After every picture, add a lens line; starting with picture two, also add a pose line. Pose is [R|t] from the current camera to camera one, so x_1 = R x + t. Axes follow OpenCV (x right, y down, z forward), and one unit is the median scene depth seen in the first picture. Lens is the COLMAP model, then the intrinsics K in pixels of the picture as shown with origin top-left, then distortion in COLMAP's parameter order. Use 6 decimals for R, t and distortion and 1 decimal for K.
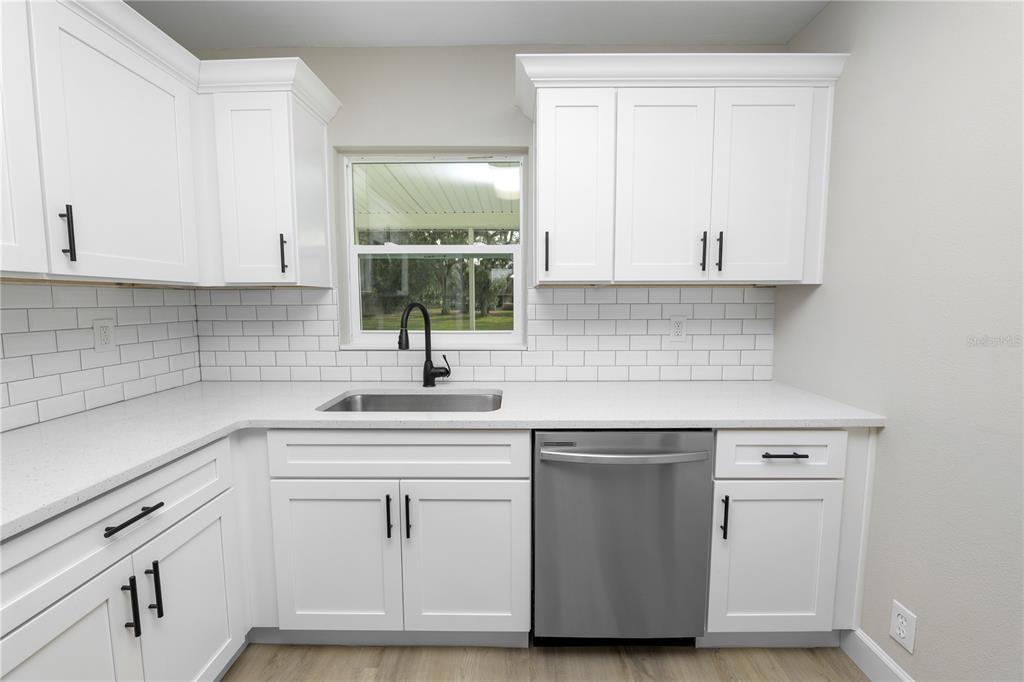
lens RADIAL K [[417.9, 0, 508.4], [0, 417.9, 337.3], [0, 0, 1]] dist [-0.006576, 0.000292]
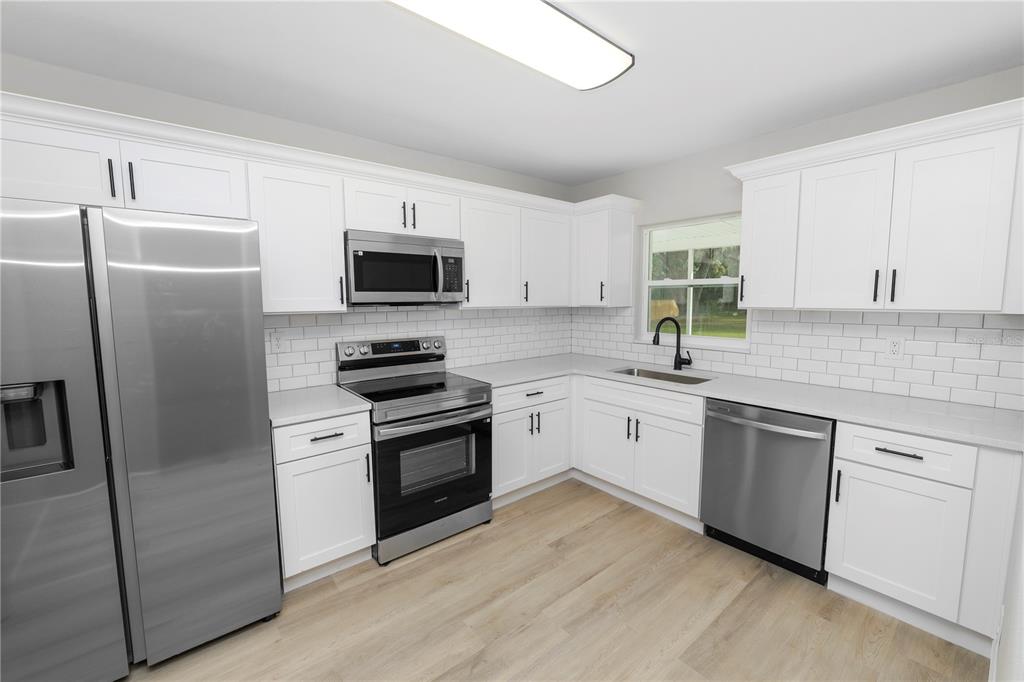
lens RADIAL K [[417.9, 0, 511.5], [0, 417.9, 340.2], [0, 0, 1]] dist [-0.006576, 0.000292]
pose [[0.639994, 0.076410, -0.764571, 0.694591], [-0.066042, 0.996831, 0.044341, -0.027360], [0.765537, 0.022116, 0.643012, -0.579861]]
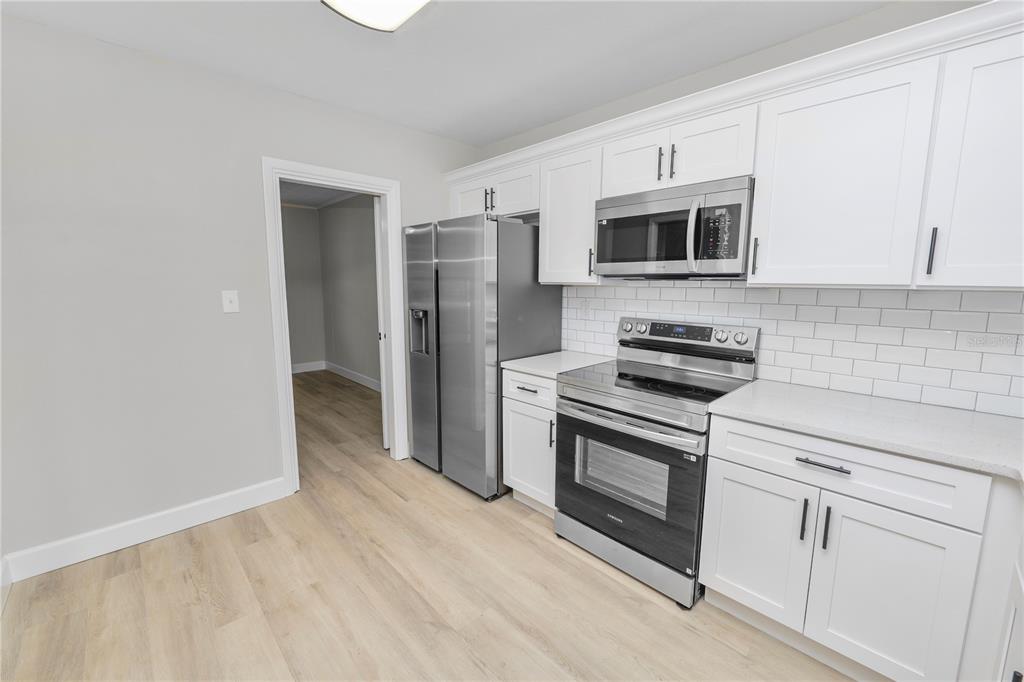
lens RADIAL K [[417.9, 0, 508.9], [0, 417.9, 338.3], [0, 0, 1]] dist [-0.006576, 0.000292]
pose [[-0.717581, 0.097139, -0.689668, 0.449722], [-0.063566, 0.976959, 0.203743, -0.112526], [0.693569, 0.190041, -0.694872, 0.696629]]
